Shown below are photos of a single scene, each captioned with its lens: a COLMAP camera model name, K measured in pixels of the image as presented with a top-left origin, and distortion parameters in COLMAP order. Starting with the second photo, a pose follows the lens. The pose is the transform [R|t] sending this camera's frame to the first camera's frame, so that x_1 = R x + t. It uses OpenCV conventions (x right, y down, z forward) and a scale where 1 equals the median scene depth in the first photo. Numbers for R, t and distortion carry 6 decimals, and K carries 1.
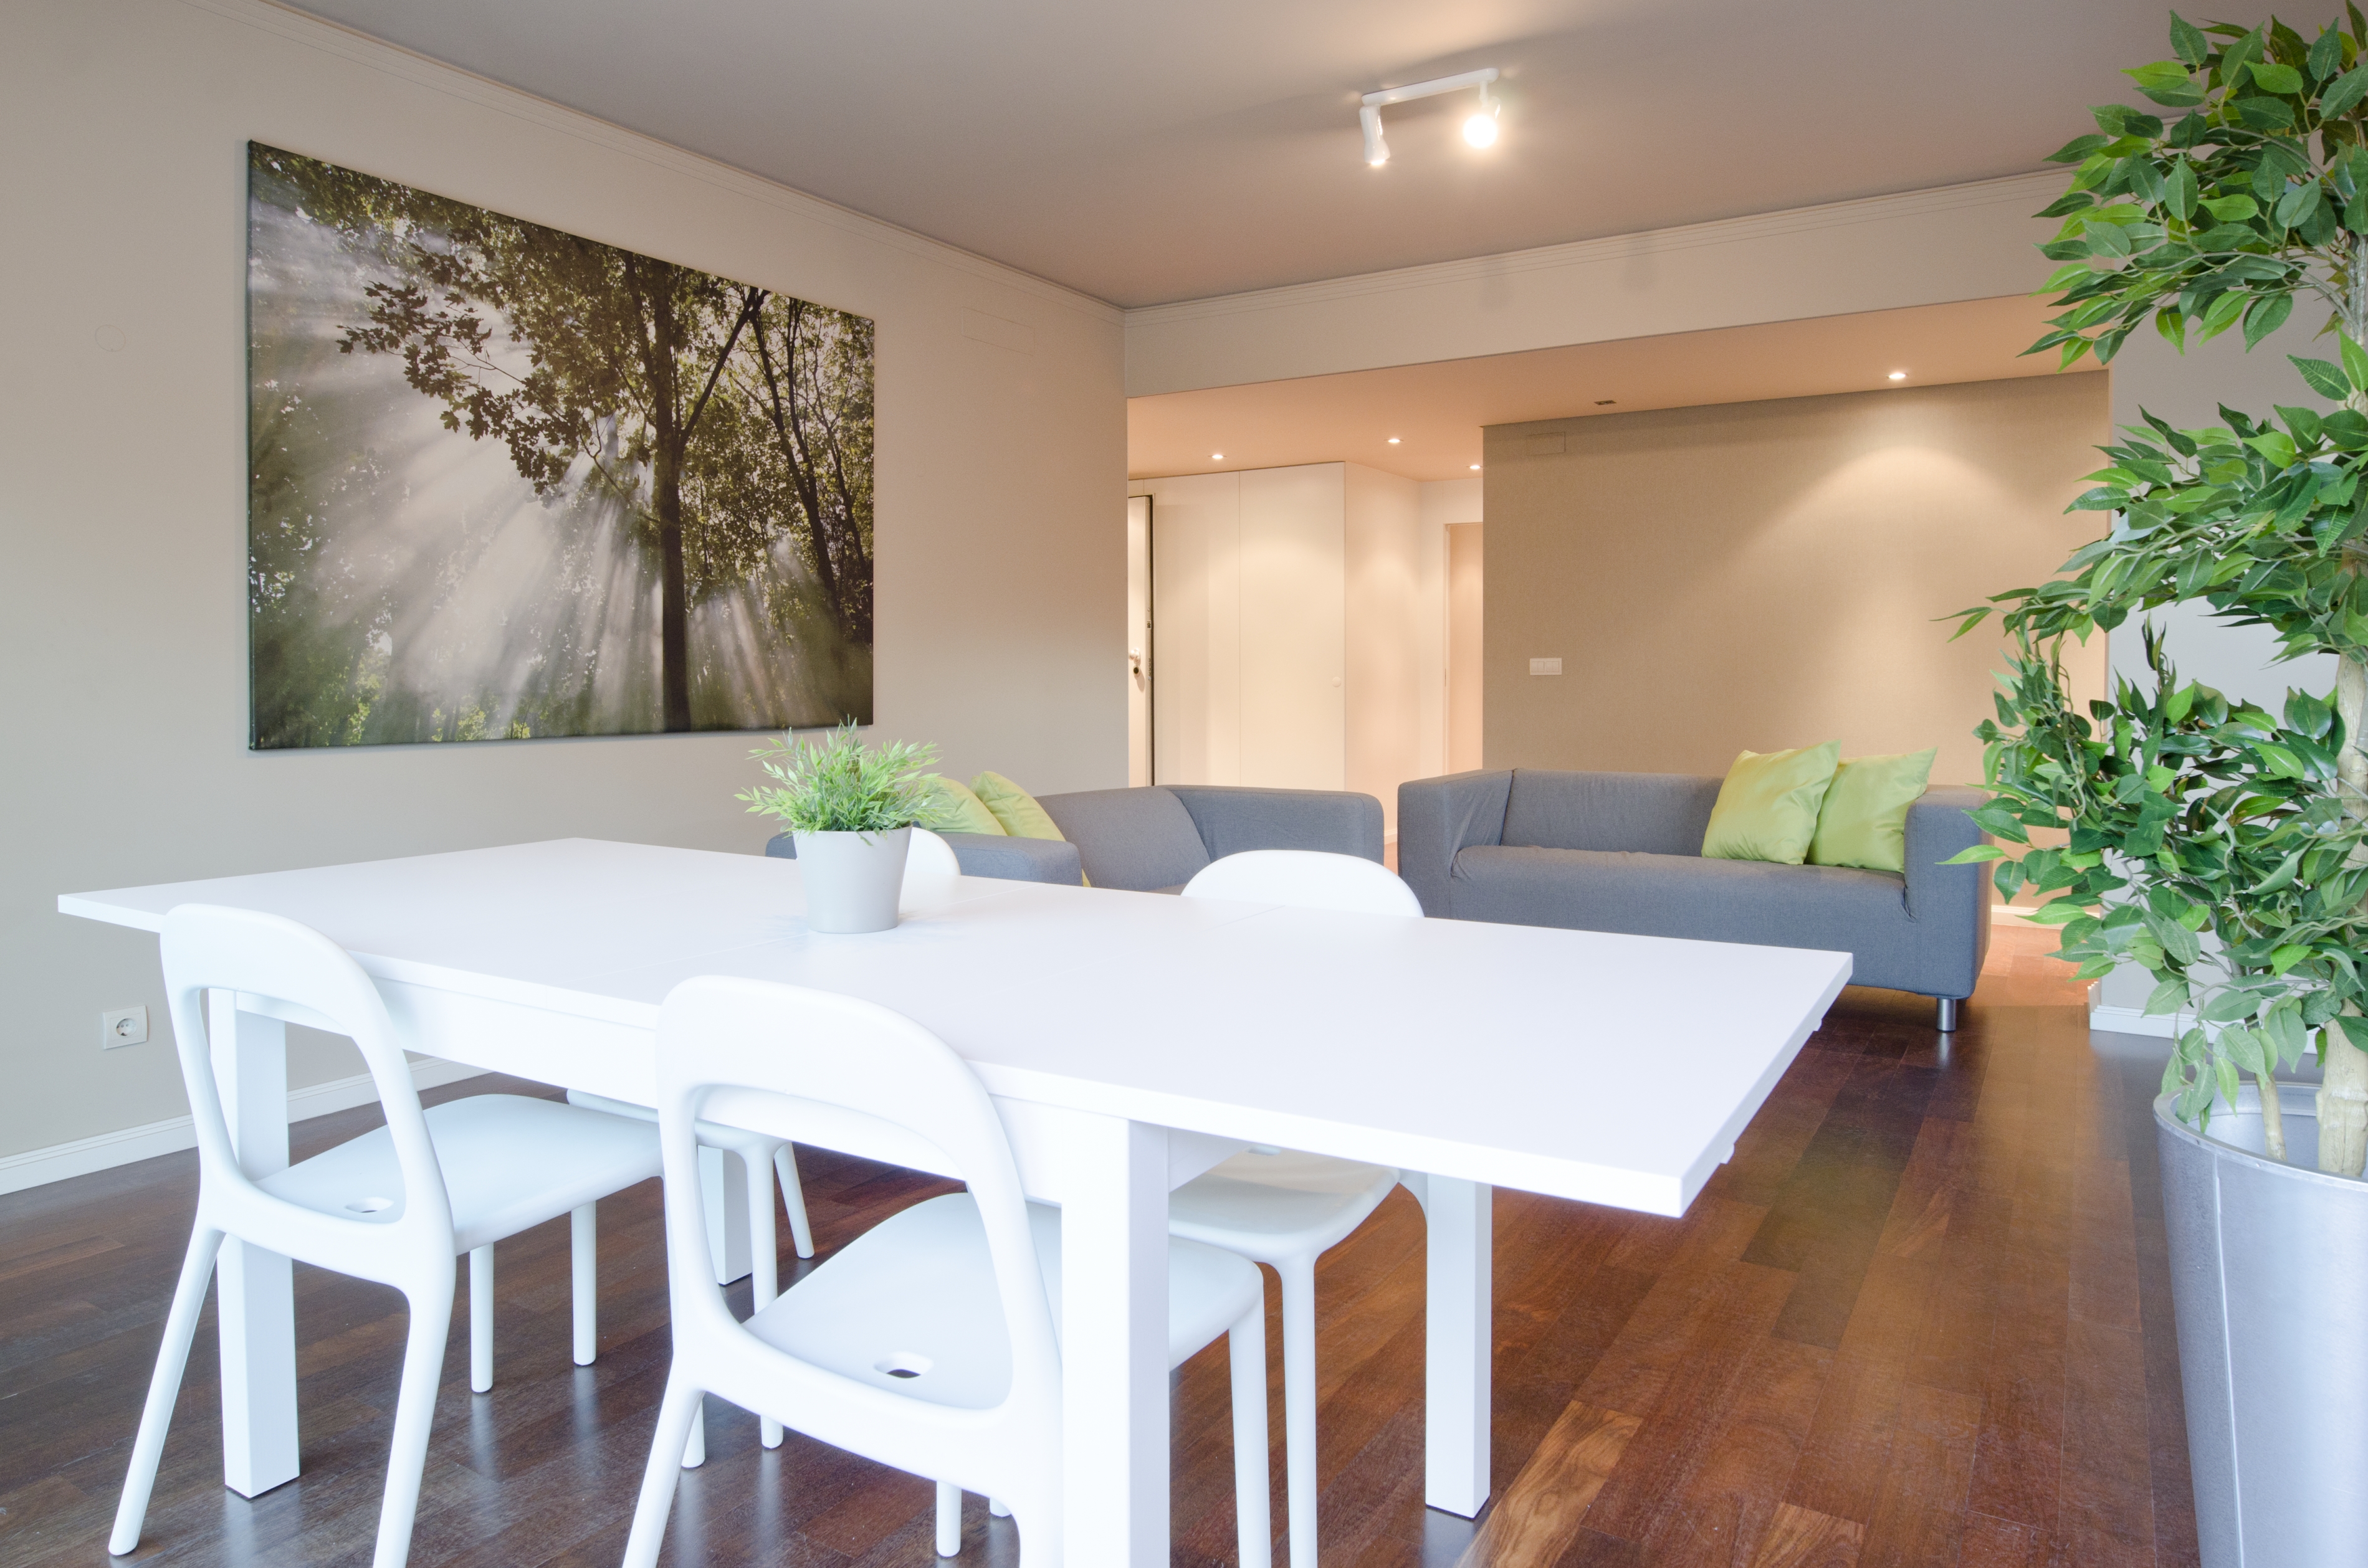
lens RADIAL K [[1465.7, 0, 1184.0], [0, 1465.7, 784.0], [0, 0, 1]] dist [-0.003804, -0.001052]
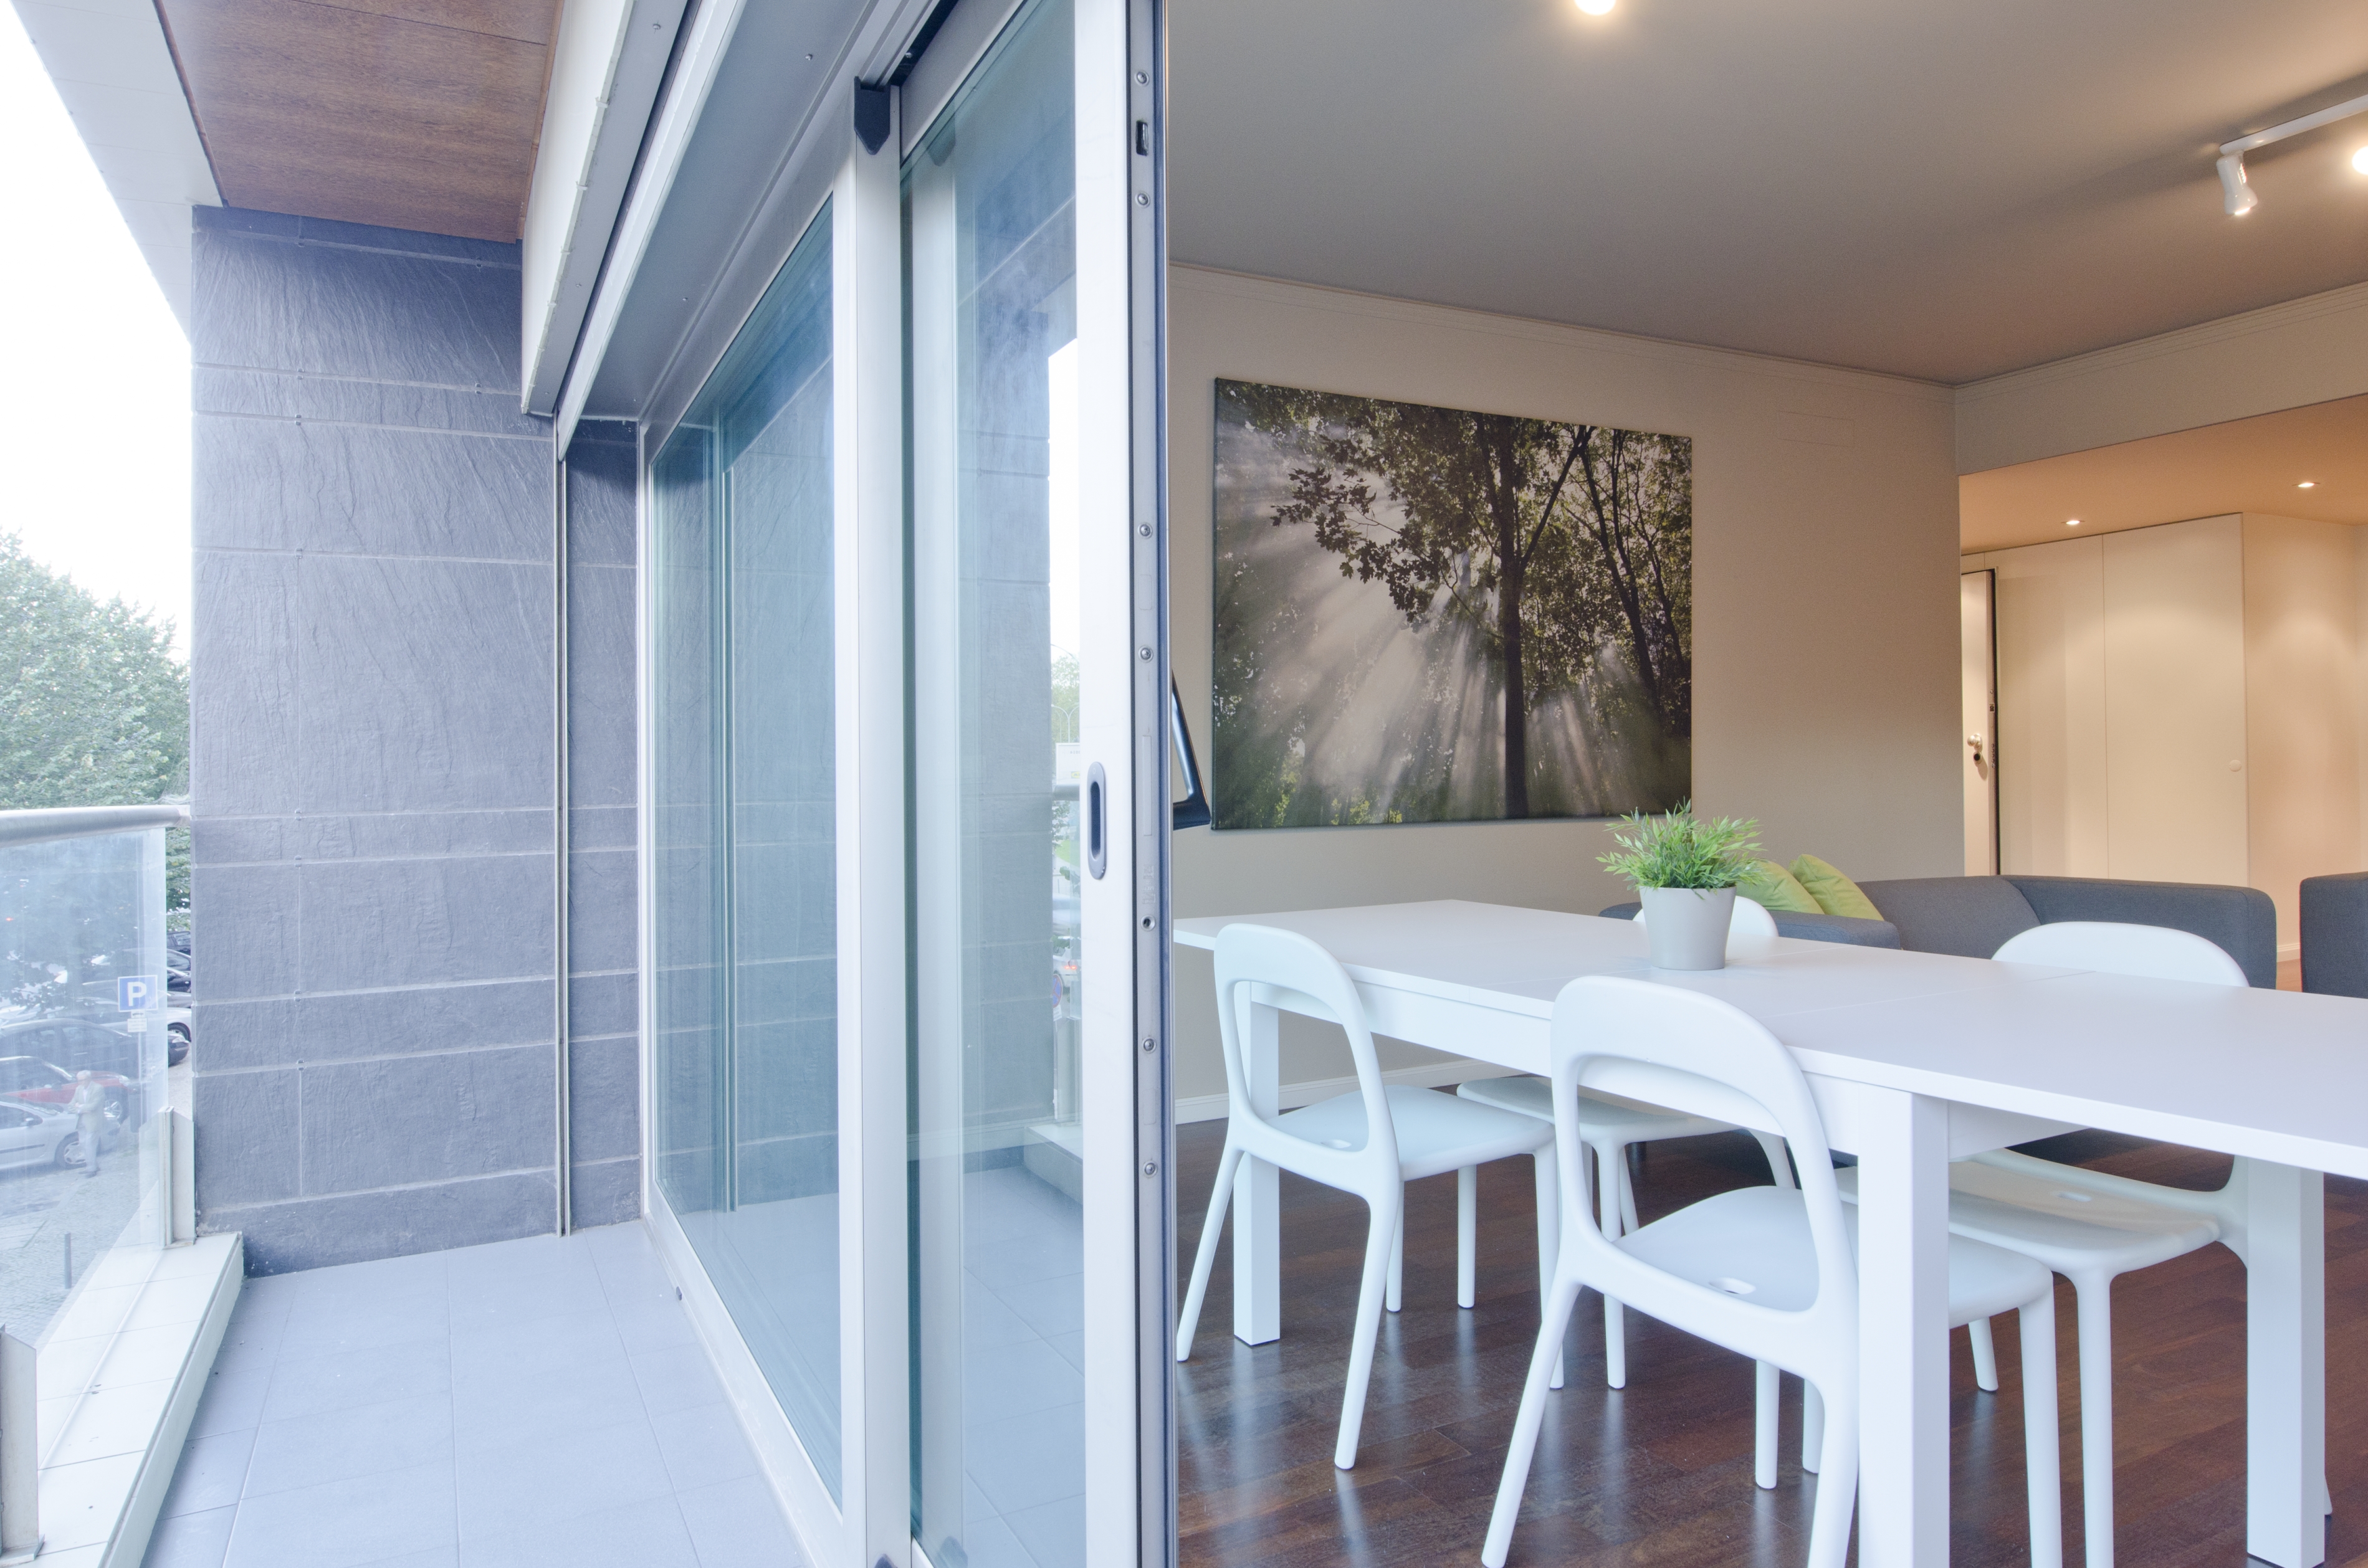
lens RADIAL K [[1487.9, 0, 1184.0], [0, 1487.9, 784.0], [0, 0, 1]] dist [-0.027122, -0.001285]
pose [[0.861737, -0.011499, -0.507225, 0.021852], [-0.021224, 0.998051, -0.058686, 0.012275], [0.506911, 0.061337, 0.859813, -0.146204]]
